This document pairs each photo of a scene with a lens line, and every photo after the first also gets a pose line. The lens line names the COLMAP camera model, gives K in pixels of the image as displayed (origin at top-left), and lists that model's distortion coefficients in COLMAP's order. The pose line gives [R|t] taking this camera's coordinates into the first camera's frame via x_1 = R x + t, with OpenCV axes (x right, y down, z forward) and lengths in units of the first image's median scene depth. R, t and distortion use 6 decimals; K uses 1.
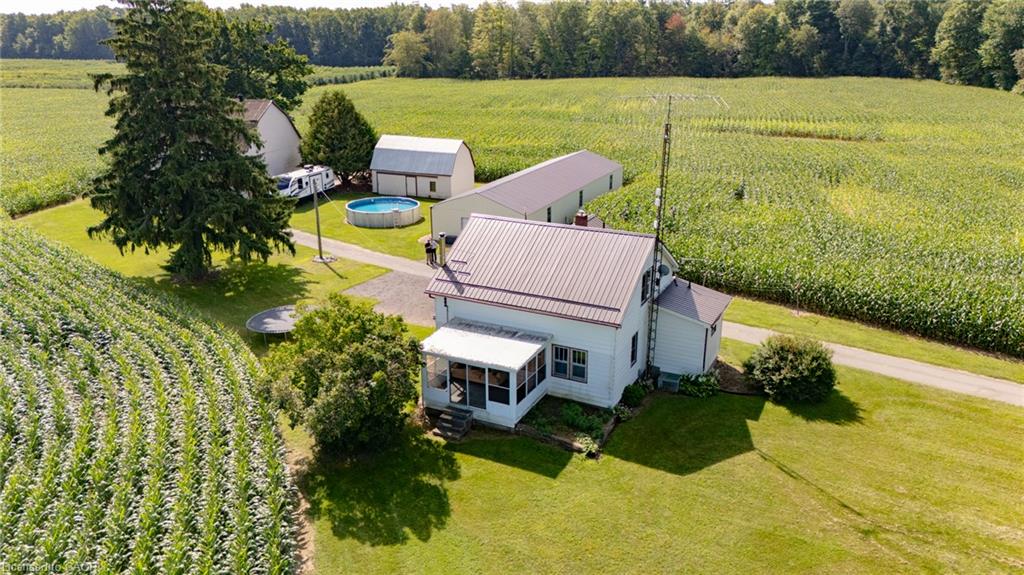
lens RADIAL K [[753.6, 0, 513.6], [0, 753.6, 291.1], [0, 0, 1]] dist [0.072572, -0.066047]
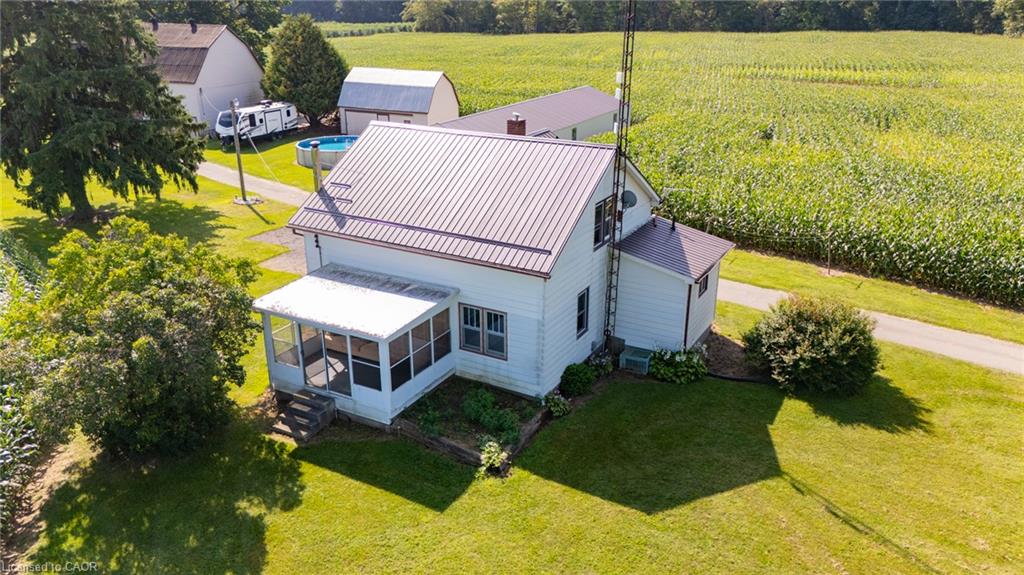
lens RADIAL K [[753.6, 0, 513.6], [0, 753.6, 291.1], [0, 0, 1]] dist [0.072572, -0.066047]
pose [[0.998823, 0.018259, -0.044933, 0.099182], [-0.016523, 0.999114, 0.038711, 0.024528], [0.045600, -0.037923, 0.998240, 0.239797]]
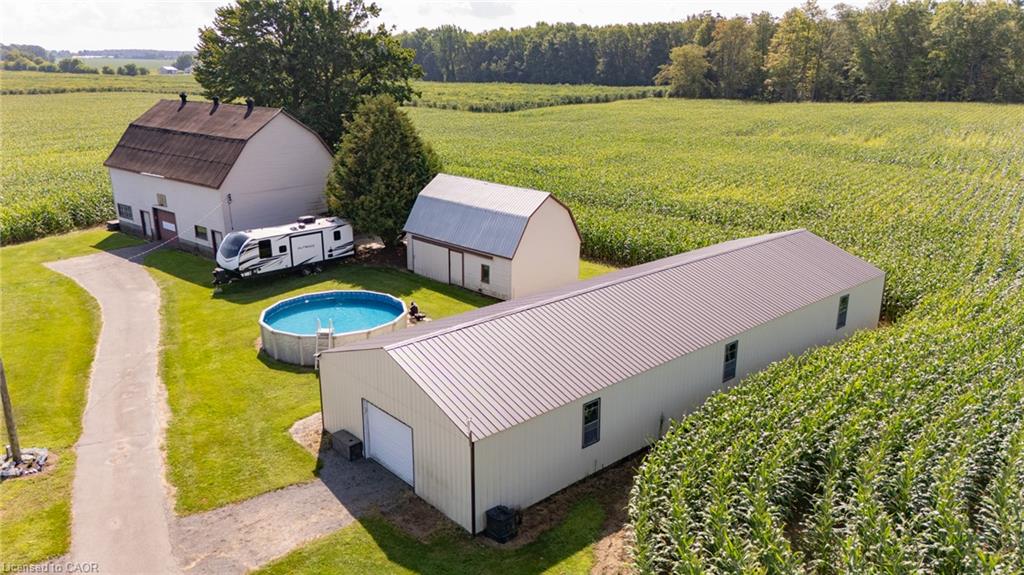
lens RADIAL K [[758.5, 0, 524.0], [0, 758.5, 286.1], [0, 0, 1]] dist [0.068141, -0.057832]
pose [[0.922951, 0.115421, -0.367204, 0.207886], [-0.129342, 0.991509, -0.013440, -0.222871], [0.362535, 0.059899, 0.930043, 0.895397]]
